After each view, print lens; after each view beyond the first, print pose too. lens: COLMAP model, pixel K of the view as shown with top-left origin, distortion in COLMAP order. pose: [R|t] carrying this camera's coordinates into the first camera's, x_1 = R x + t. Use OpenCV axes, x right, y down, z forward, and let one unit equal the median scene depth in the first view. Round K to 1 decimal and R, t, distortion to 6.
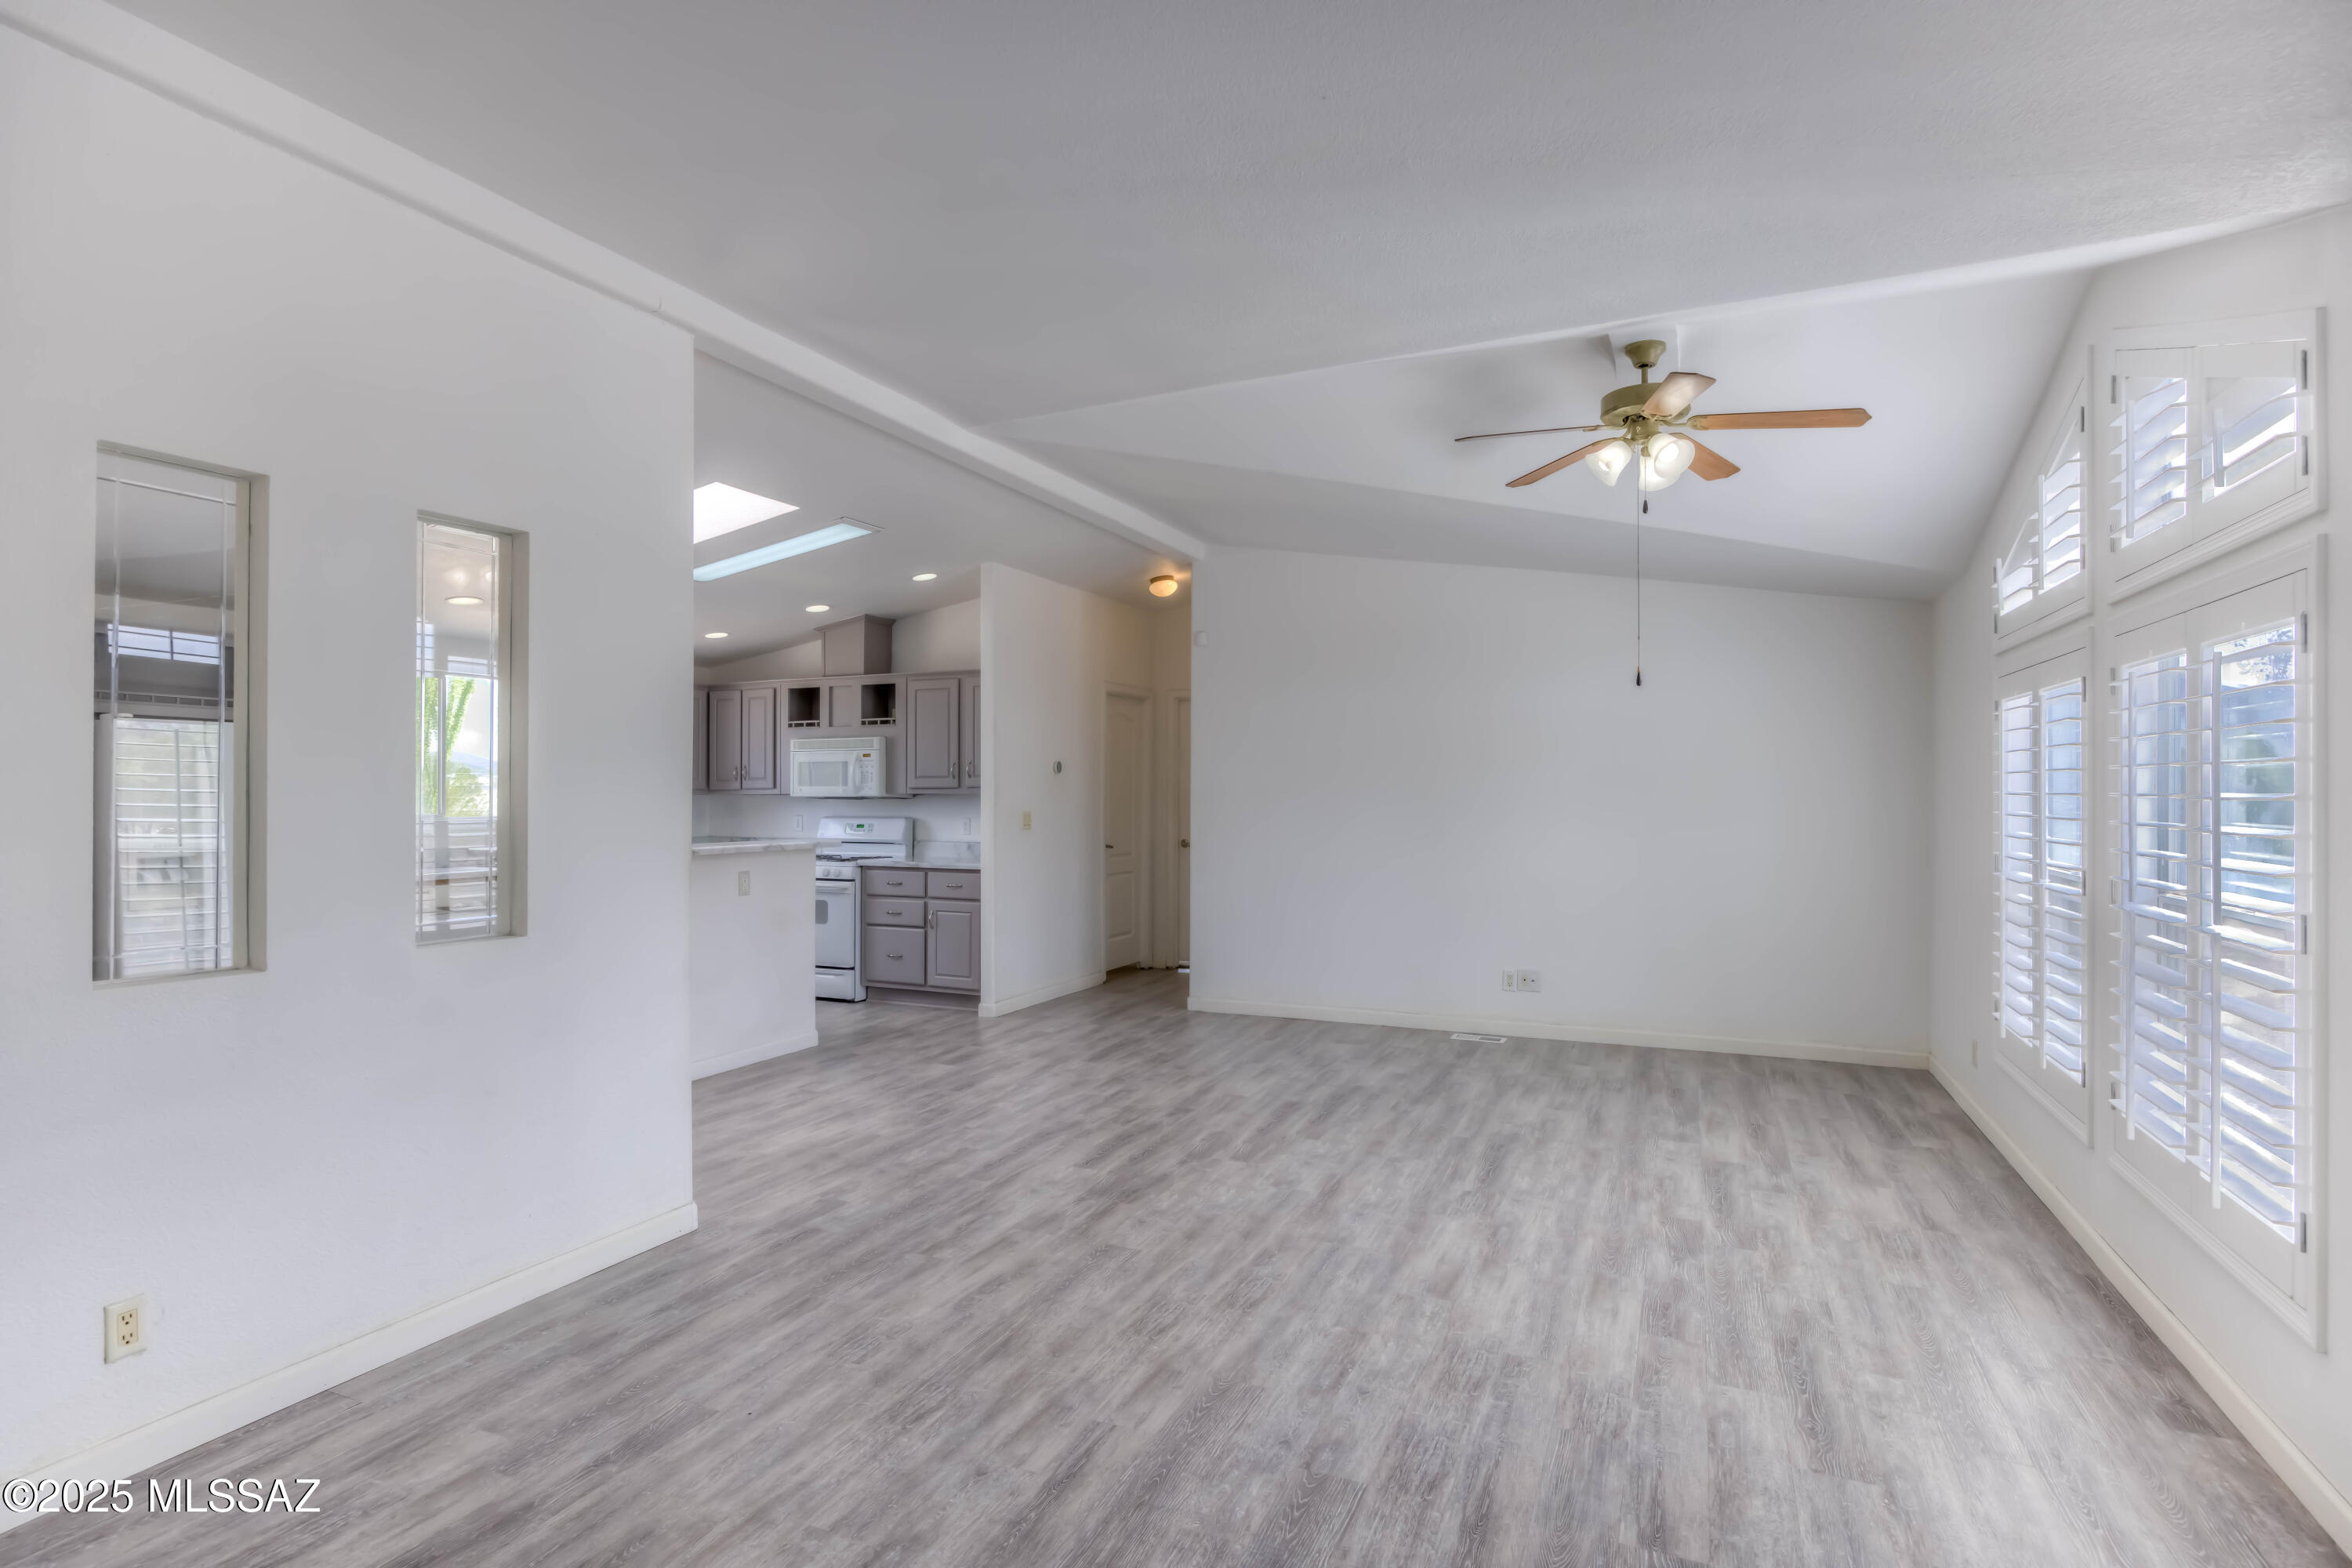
lens RADIAL K [[1188.8, 0, 1160.2], [0, 1188.8, 776.7], [0, 0, 1]] dist [-0.033062, 0.012838]
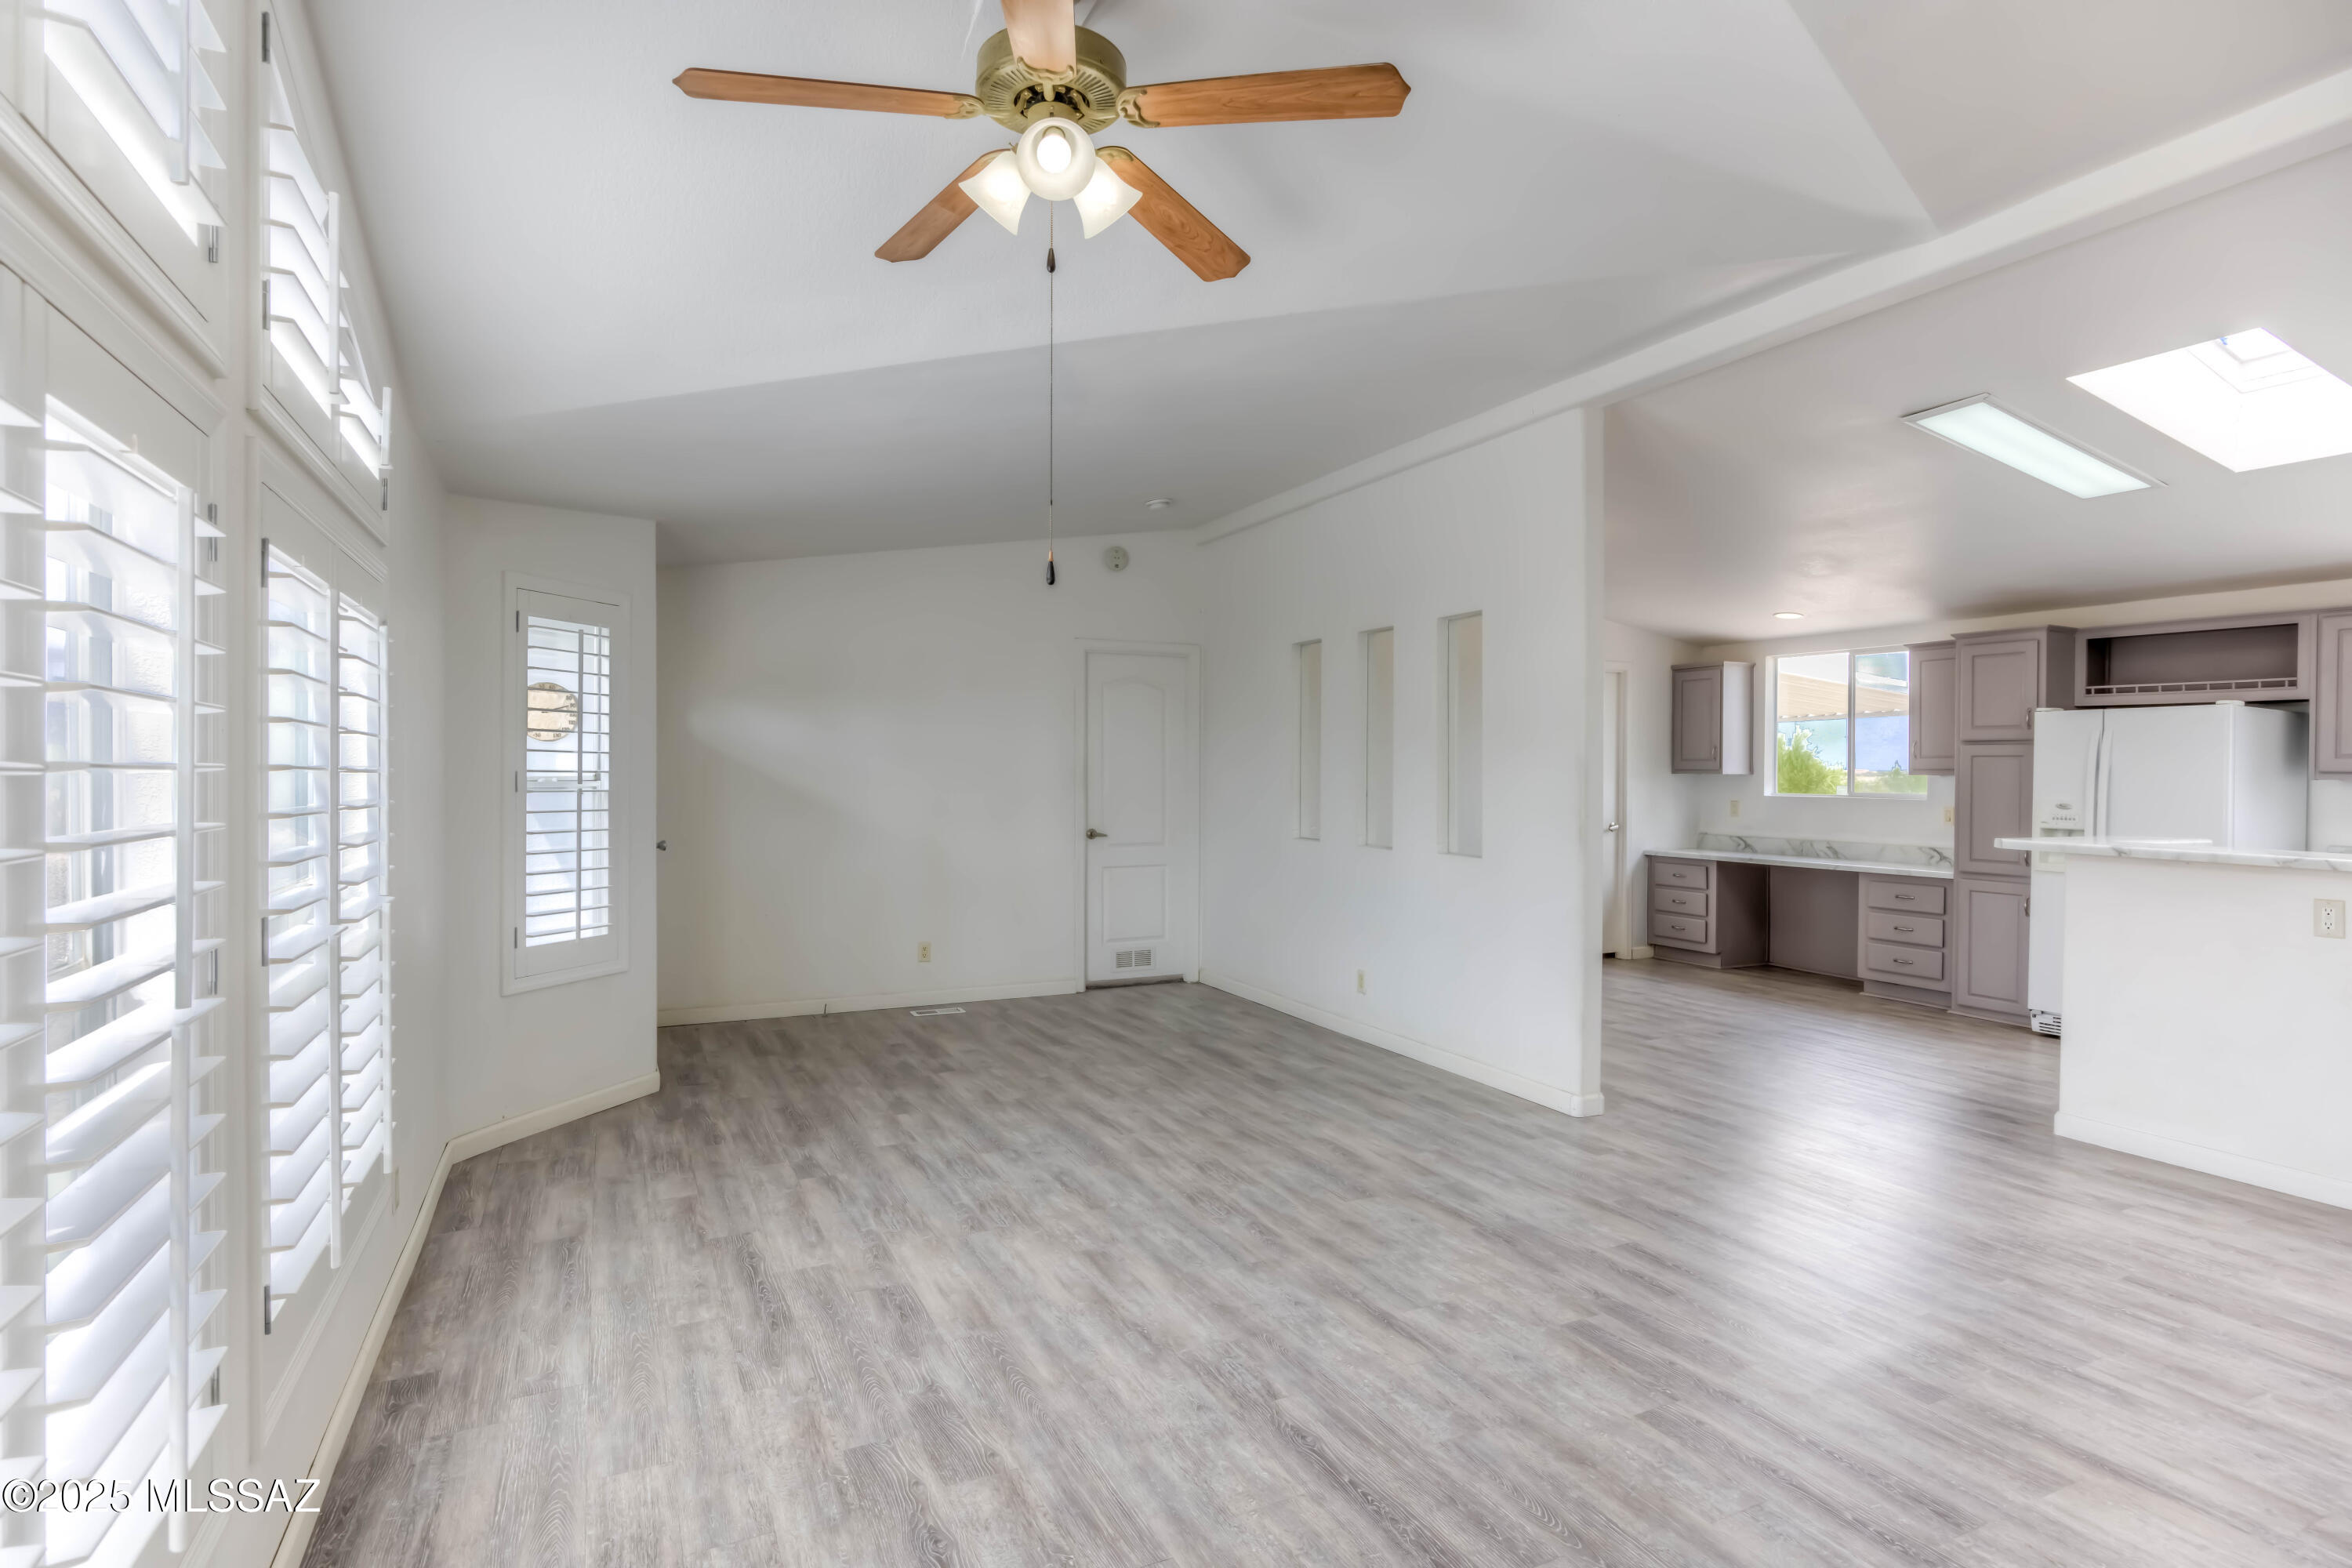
lens RADIAL K [[1188.6, 0, 1176.0], [0, 1188.6, 784.0], [0, 0, 1]] dist [-0.034181, 0.015186]
pose [[-0.642314, 0.006185, -0.766417, 0.897186], [0.004440, 0.999981, 0.004349, 0.021672], [0.766429, -0.000609, -0.642329, 1.574967]]
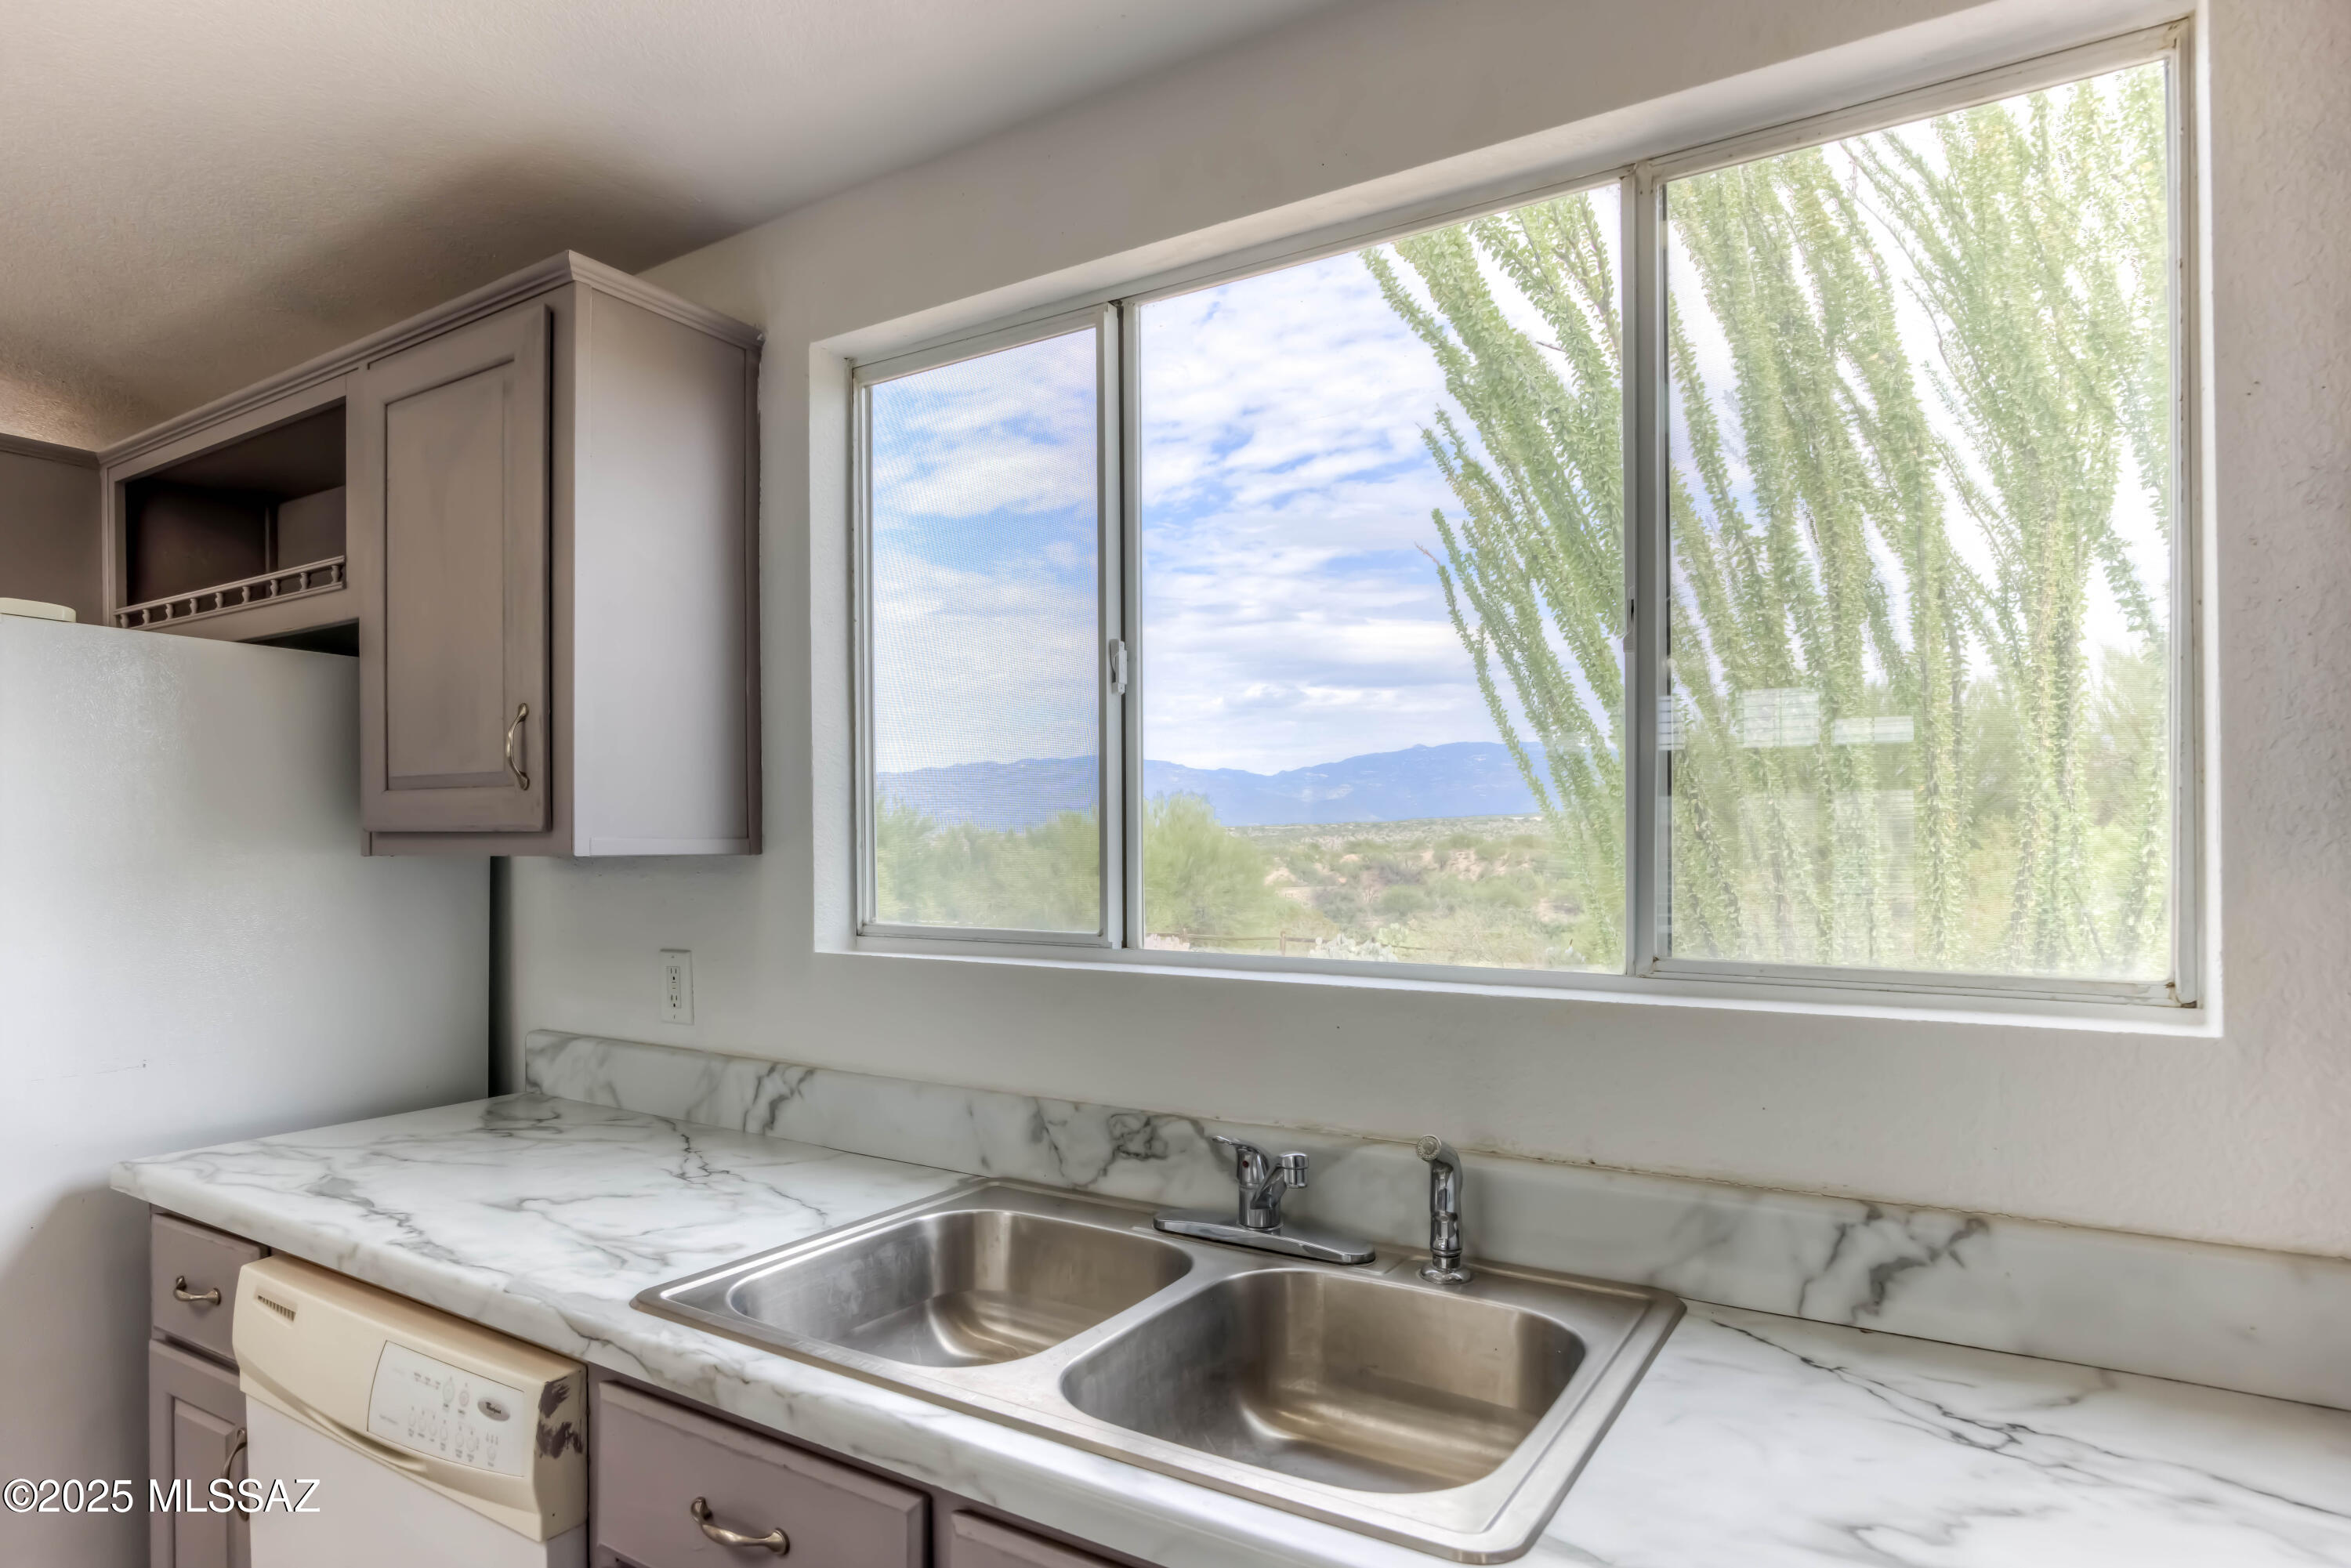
lens RADIAL K [[1419.4, 0, 938.7], [0, 1419.4, 845.1], [0, 0, 1]] dist [-0.026984, 0.001249]
pose [[-0.233630, 0.008276, -0.972290, -0.723672], [0.021453, 0.999764, 0.003355, 0.026798], [0.972089, -0.020075, -0.233752, 2.133376]]
